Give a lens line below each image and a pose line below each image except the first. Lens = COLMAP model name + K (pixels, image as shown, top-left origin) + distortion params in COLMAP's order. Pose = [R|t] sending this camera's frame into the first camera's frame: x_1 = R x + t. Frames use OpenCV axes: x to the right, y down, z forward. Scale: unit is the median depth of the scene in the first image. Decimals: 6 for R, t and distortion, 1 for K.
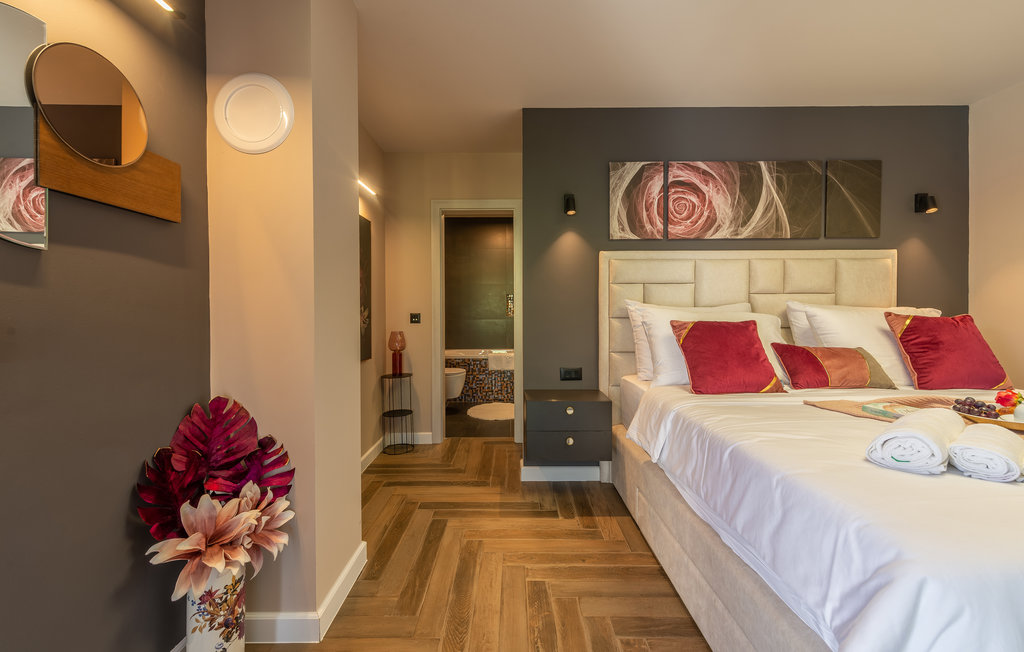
lens RADIAL K [[403.5, 0, 512.0], [0, 403.5, 326.0], [0, 0, 1]] dist [0.000893, 0.000083]
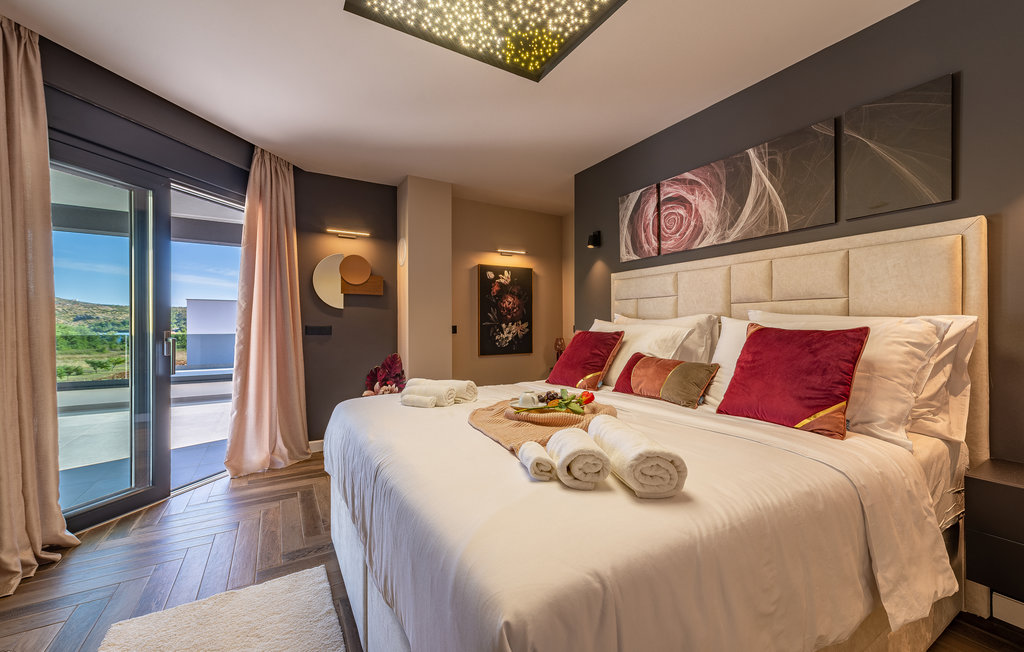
lens RADIAL K [[403.5, 0, 512.0], [0, 403.5, 326.0], [0, 0, 1]] dist [0.000893, 0.000083]
pose [[0.516573, 0.001422, -0.856242, 1.086537], [-0.025581, 0.999578, -0.013773, -0.007160], [0.855861, 0.029018, 0.516392, 0.134761]]
